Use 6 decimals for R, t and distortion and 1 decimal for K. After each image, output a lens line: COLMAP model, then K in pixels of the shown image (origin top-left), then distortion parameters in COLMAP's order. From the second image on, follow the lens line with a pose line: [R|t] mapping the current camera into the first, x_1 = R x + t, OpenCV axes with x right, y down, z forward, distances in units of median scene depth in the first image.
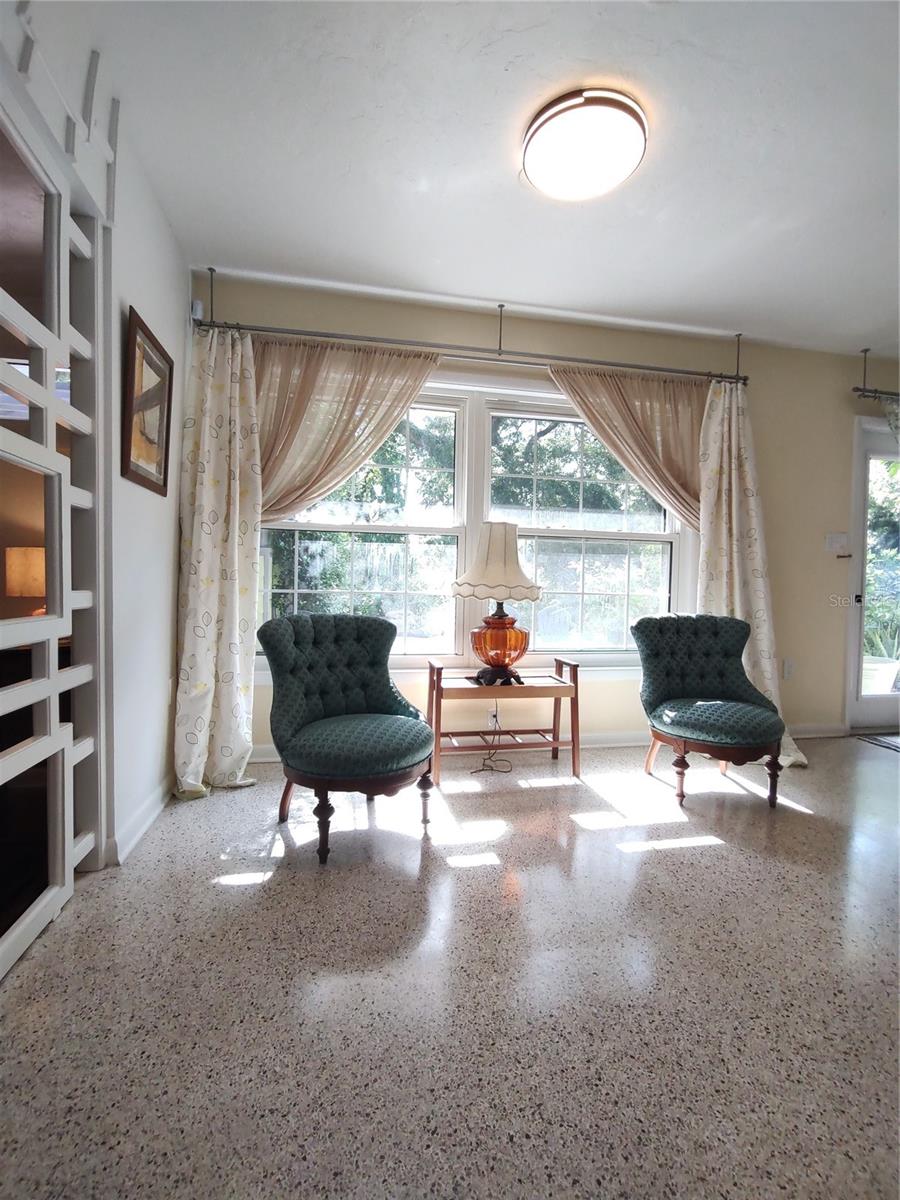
lens RADIAL K [[541.1, 0, 439.3], [0, 541.1, 598.1], [0, 0, 1]] dist [-0.005580, 0.000813]
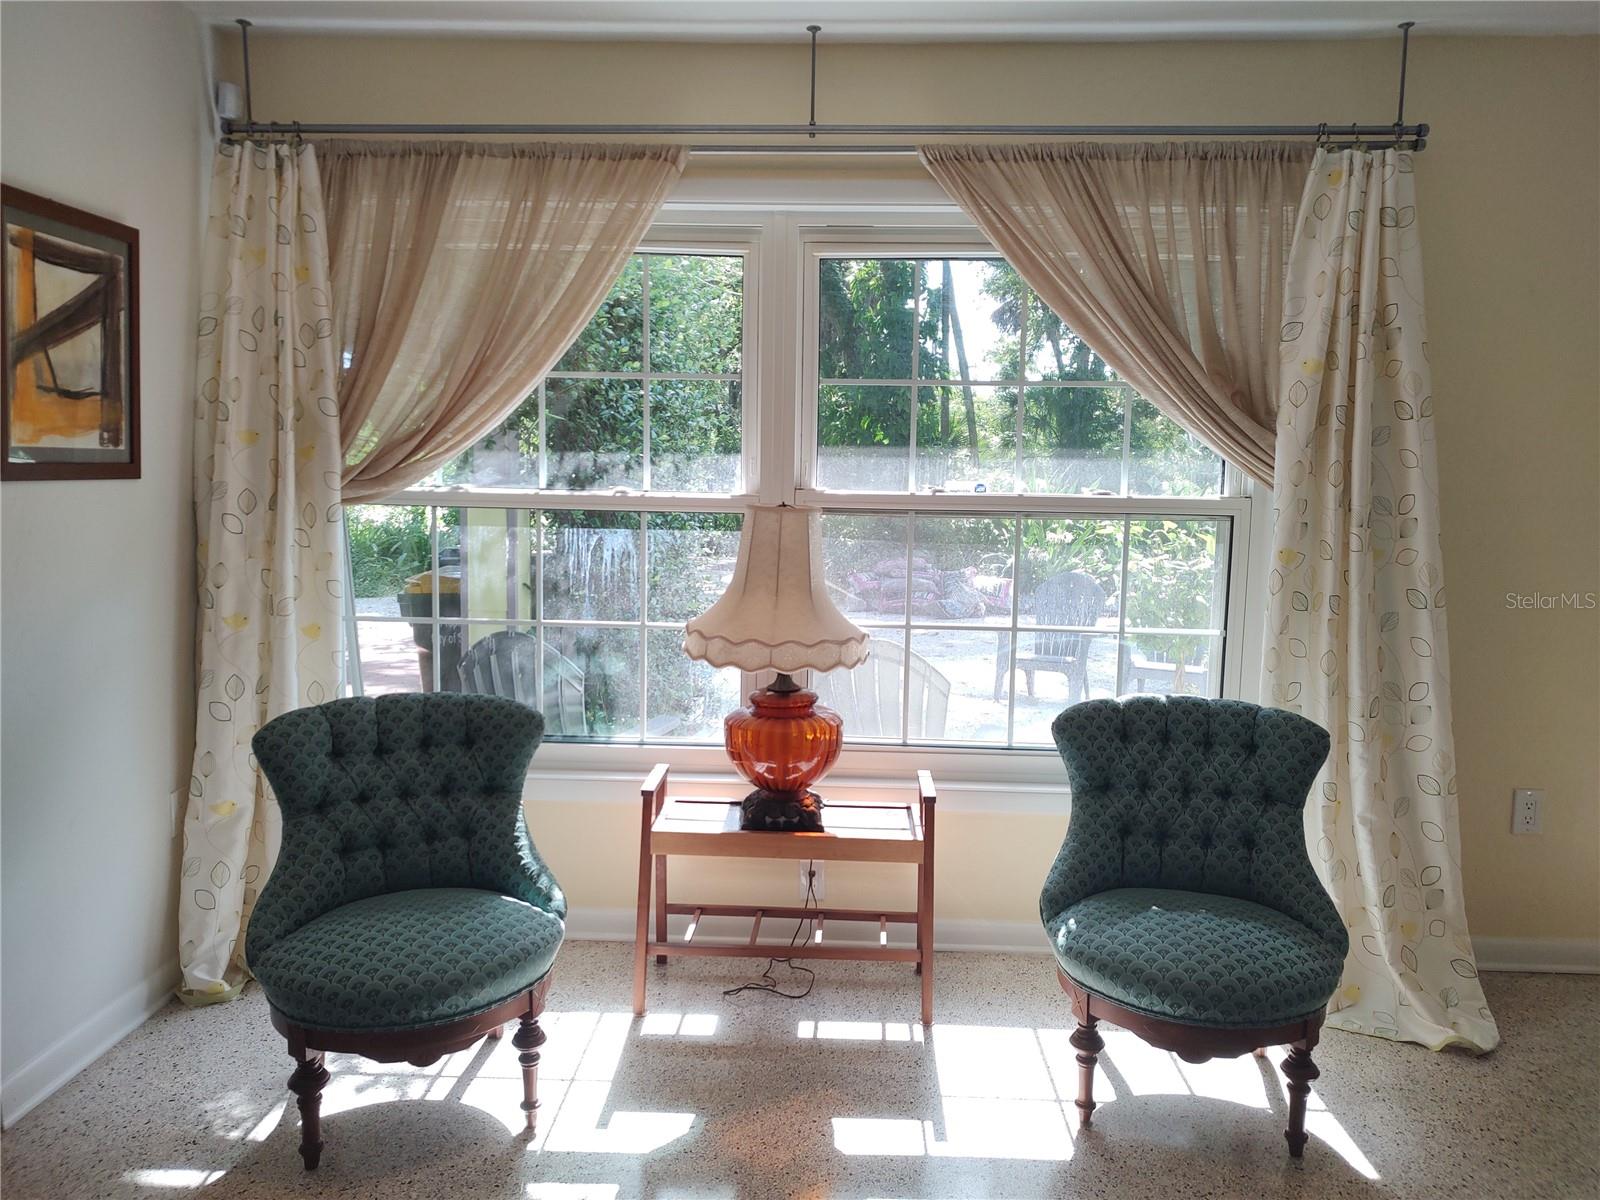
lens RADIAL K [[1128.2, 0, 806.9], [0, 1128.2, 590.6], [0, 0, 1]] dist [0.026672, -0.012816]
pose [[0.972488, 0.021088, -0.231997, 0.383570], [-0.003310, 0.997045, 0.076753, -0.142100], [0.232930, -0.073874, 0.969684, 0.007277]]
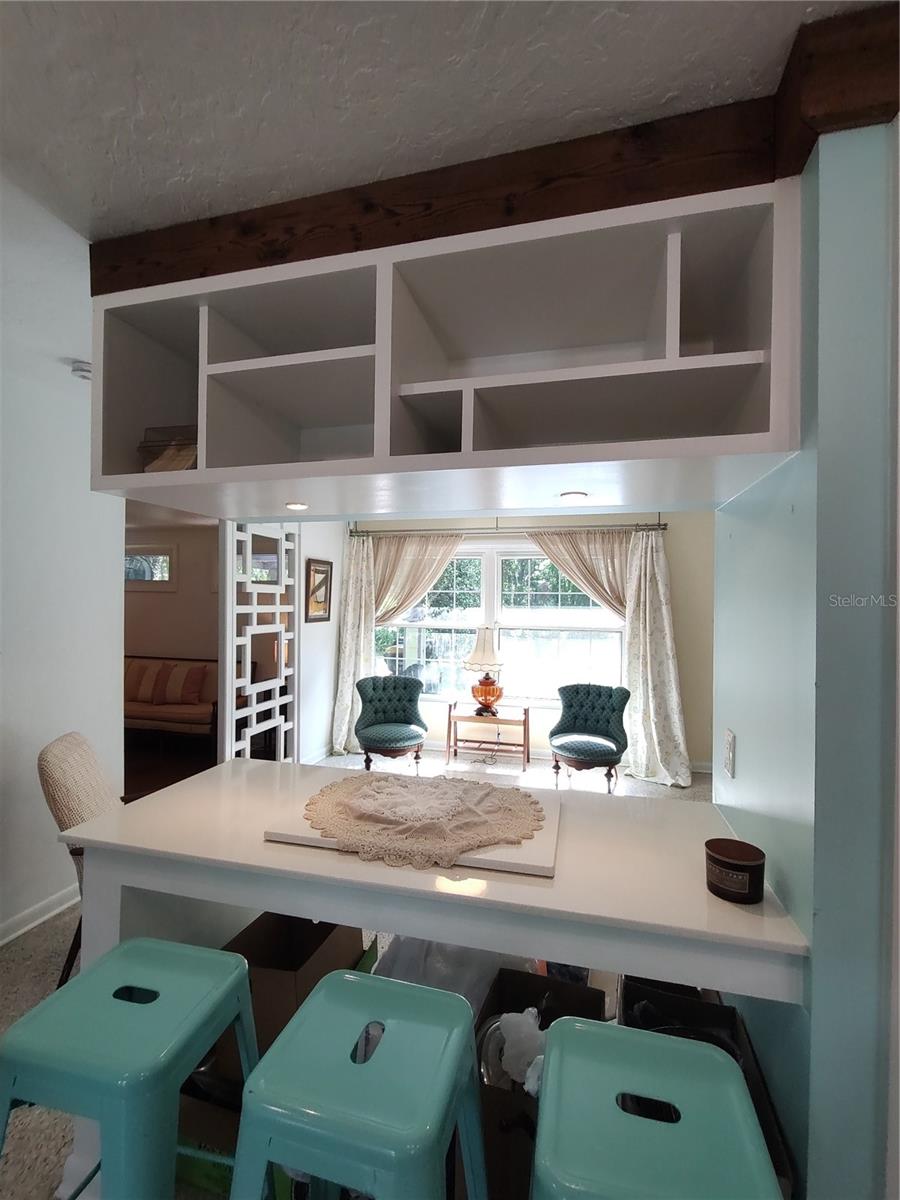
lens RADIAL K [[541.1, 0, 445.6], [0, 541.1, 599.5], [0, 0, 1]] dist [-0.005580, 0.000813]
pose [[0.899480, -0.009604, -0.436855, 0.814917], [-0.005092, 0.999460, -0.032457, -0.178910], [0.436931, 0.031419, 0.898946, -0.740434]]
